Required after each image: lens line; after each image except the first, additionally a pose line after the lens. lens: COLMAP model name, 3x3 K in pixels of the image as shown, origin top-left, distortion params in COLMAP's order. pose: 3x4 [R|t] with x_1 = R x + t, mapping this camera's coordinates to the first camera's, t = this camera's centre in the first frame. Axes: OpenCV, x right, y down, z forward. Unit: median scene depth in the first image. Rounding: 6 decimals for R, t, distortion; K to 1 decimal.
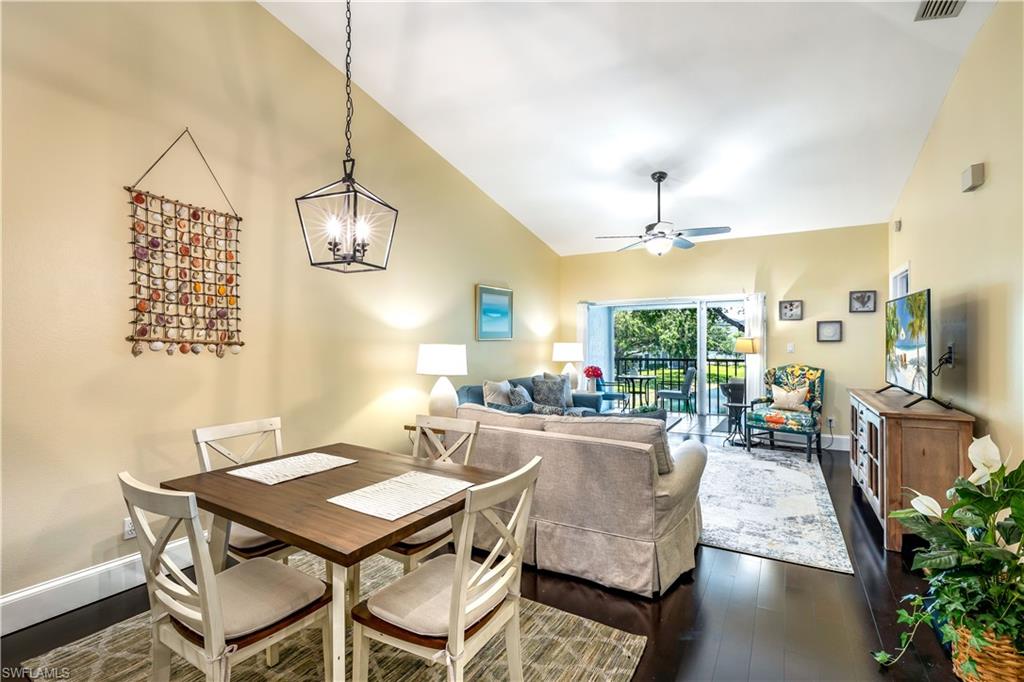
lens RADIAL K [[464.8, 0, 511.4], [0, 464.8, 341.5], [0, 0, 1]] dist [-0.012770, 0.003364]
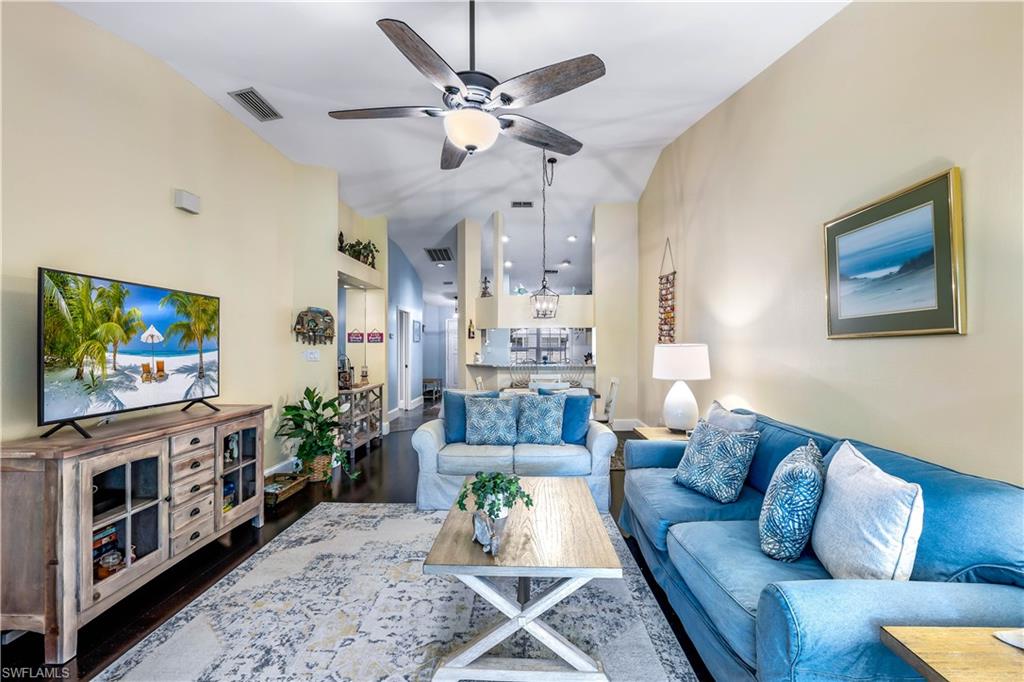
lens RADIAL K [[464.8, 0, 510.0], [0, 464.8, 342.3], [0, 0, 1]] dist [-0.012770, 0.003364]
pose [[-0.877008, 0.004852, -0.480452, 0.891473], [0.007289, 0.999968, -0.003206, 0.000664], [0.480421, -0.006313, -0.877015, 2.501913]]
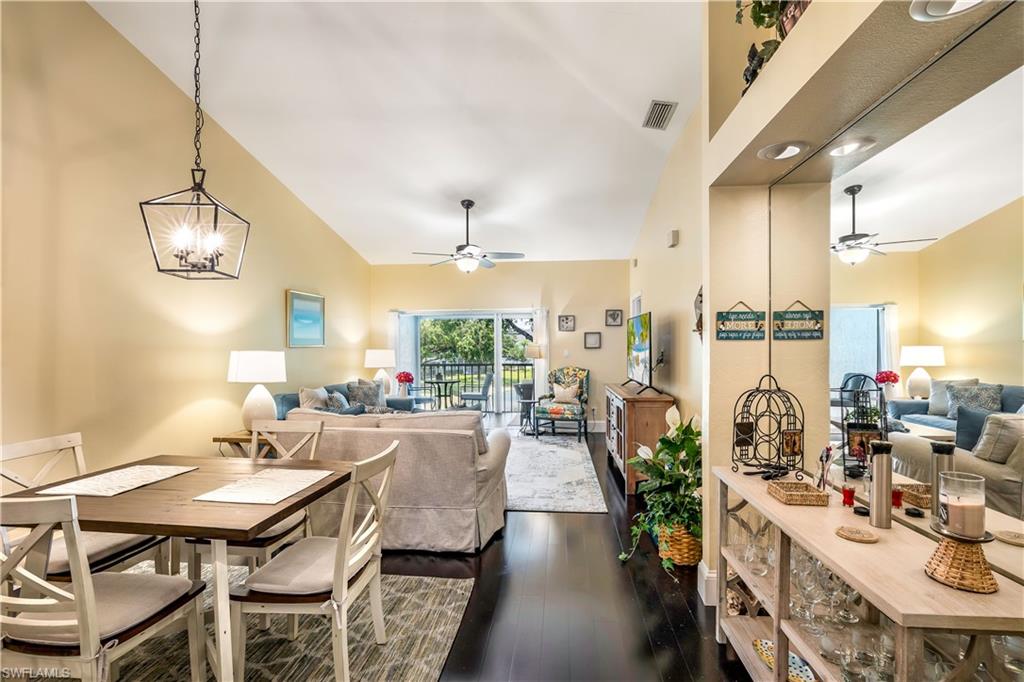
lens RADIAL K [[464.8, 0, 518.8], [0, 464.8, 349.9], [0, 0, 1]] dist [-0.012770, 0.003364]
pose [[0.902388, -0.002310, 0.430919, -0.111038], [0.001233, 0.999995, 0.002780, 0.001905], [-0.430923, -0.001978, 0.902386, -0.158952]]
